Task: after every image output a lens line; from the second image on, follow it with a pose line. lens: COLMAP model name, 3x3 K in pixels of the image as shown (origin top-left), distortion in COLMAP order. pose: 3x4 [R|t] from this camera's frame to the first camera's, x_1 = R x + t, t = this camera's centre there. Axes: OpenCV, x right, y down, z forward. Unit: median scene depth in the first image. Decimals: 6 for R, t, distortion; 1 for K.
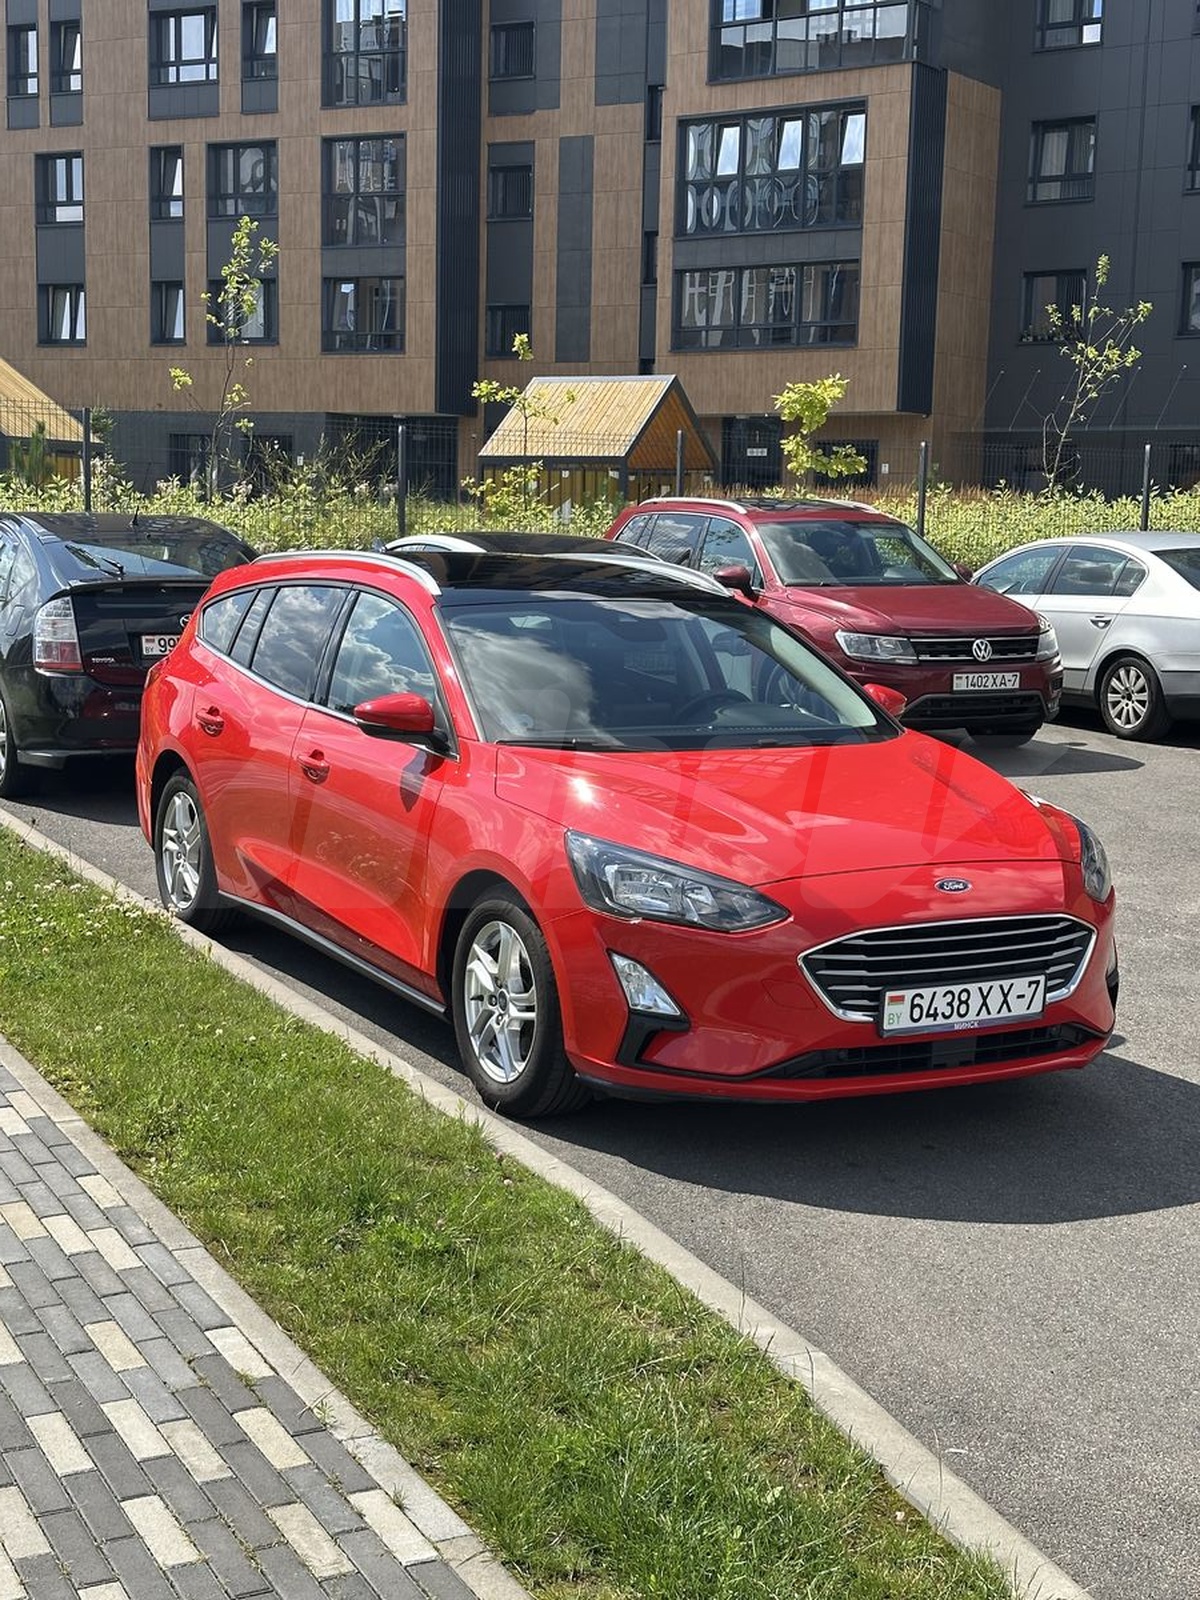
lens RADIAL K [[2232.4, 0, 602.4], [0, 2232.4, 840.2], [0, 0, 1]] dist [0.203938, -0.444042]
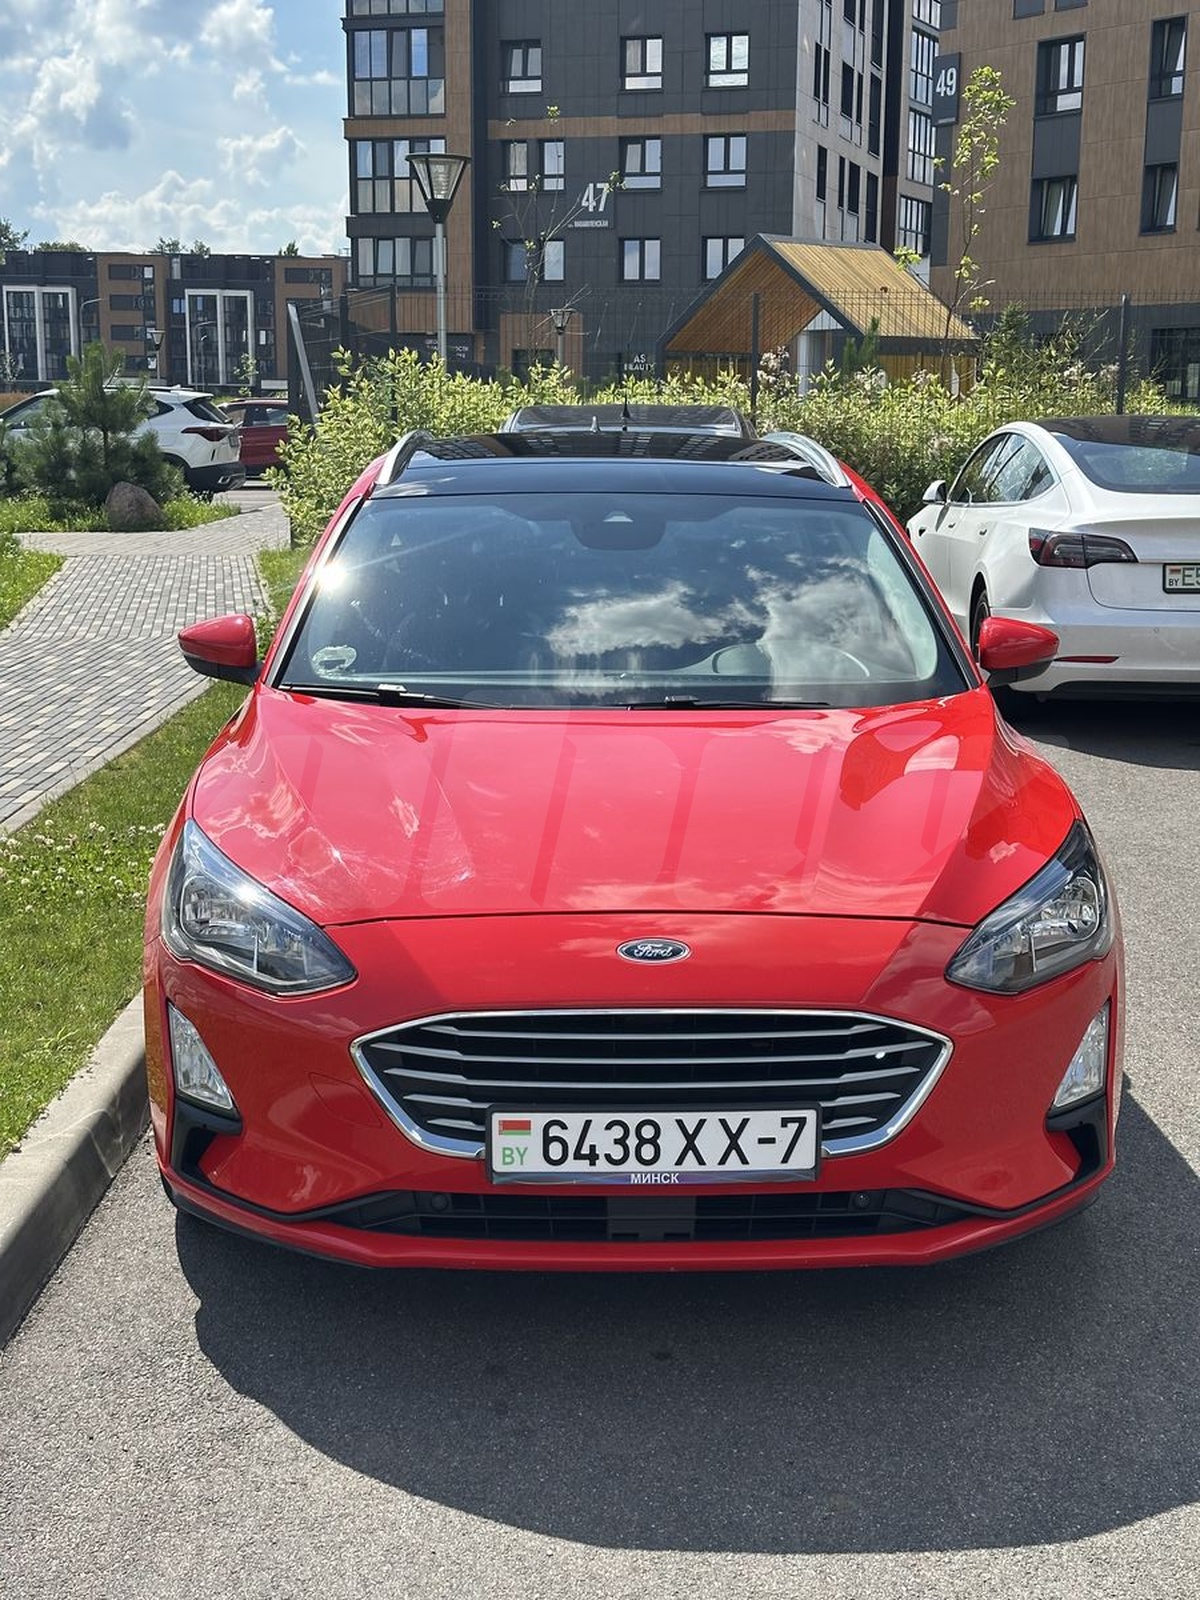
lens RADIAL K [[2232.4, 0, 602.4], [0, 2232.4, 840.2], [0, 0, 1]] dist [0.203938, -0.444042]
pose [[0.888829, 0.070756, -0.452743, 0.414742], [-0.052998, 0.997250, 0.051807, -0.040744], [0.455164, -0.022053, 0.890135, 0.439832]]
